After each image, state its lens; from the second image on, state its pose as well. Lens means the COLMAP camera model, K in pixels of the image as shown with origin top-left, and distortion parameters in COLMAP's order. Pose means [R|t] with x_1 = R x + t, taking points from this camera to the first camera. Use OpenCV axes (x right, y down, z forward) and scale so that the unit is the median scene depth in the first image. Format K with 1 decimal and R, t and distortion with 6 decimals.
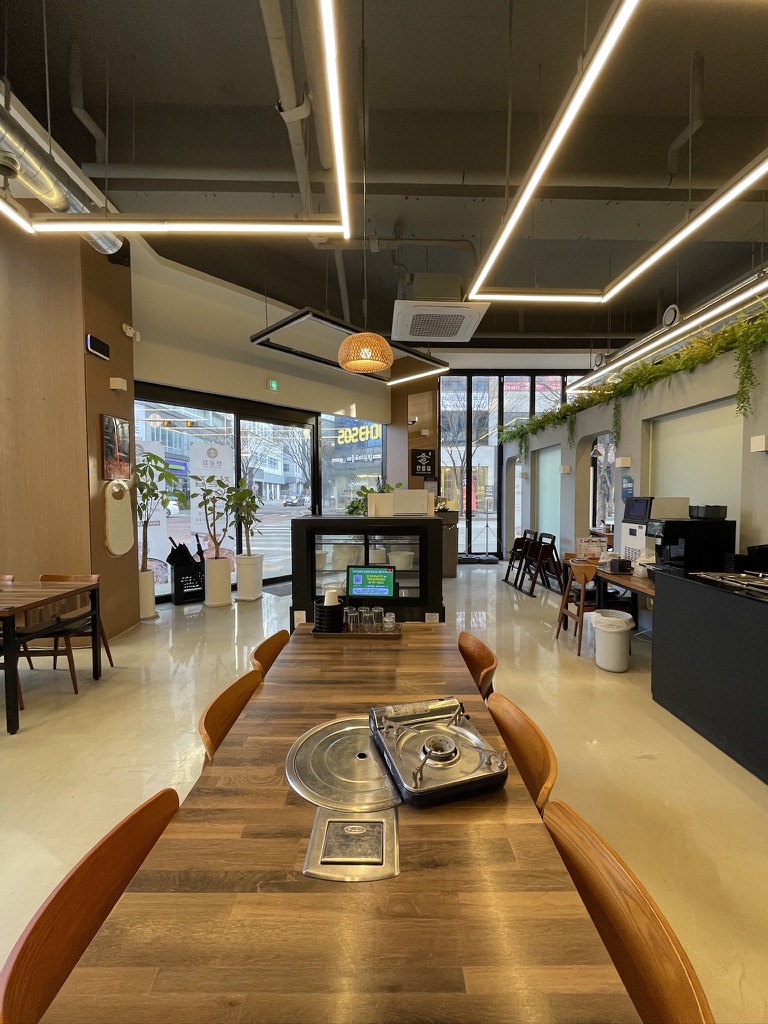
lens RADIAL K [[412.4, 0, 381.2], [0, 412.4, 510.0], [0, 0, 1]] dist [-0.001736, -0.000330]
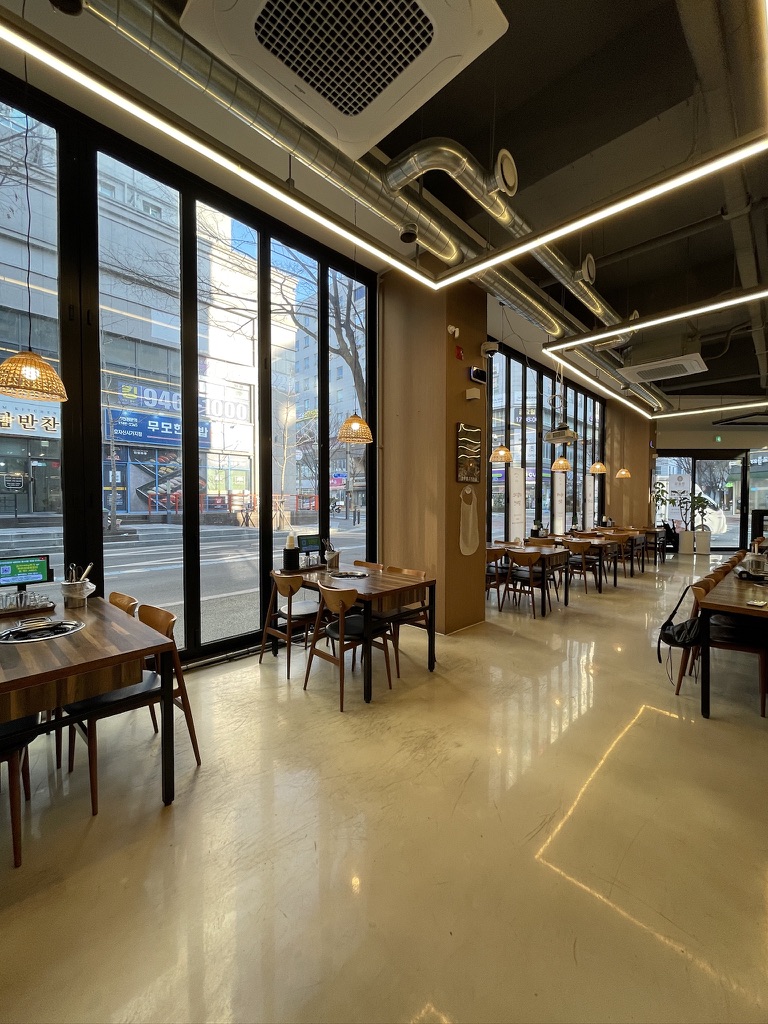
lens RADIAL K [[412.4, 0, 381.5], [0, 412.4, 509.3], [0, 0, 1]] dist [-0.001736, -0.000330]
pose [[0.698324, 0.019733, -0.715509, 0.003455], [-0.030377, 0.999536, -0.002081, 0.043645], [0.715137, 0.023188, 0.698600, -1.137838]]
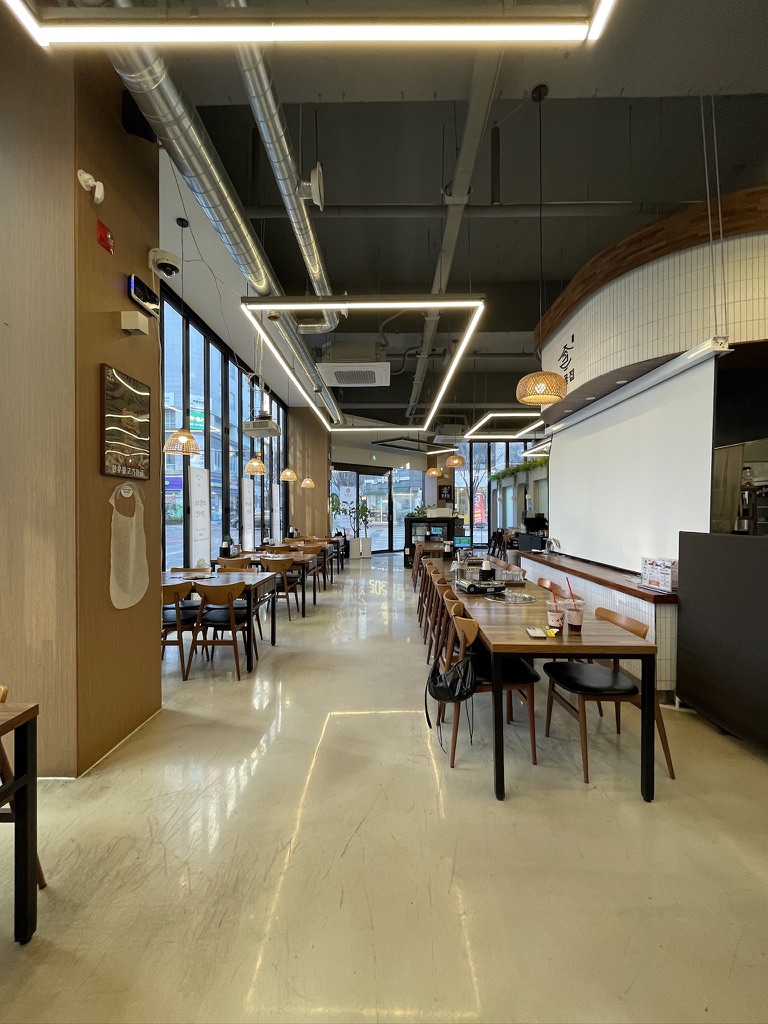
lens RADIAL K [[412.4, 0, 383.5], [0, 412.4, 511.0], [0, 0, 1]] dist [-0.001736, -0.000330]
pose [[0.999455, -0.001824, -0.032947, -0.127133], [0.000589, 0.999297, -0.037476, 0.039516], [0.032992, 0.037436, 0.998754, -0.943496]]
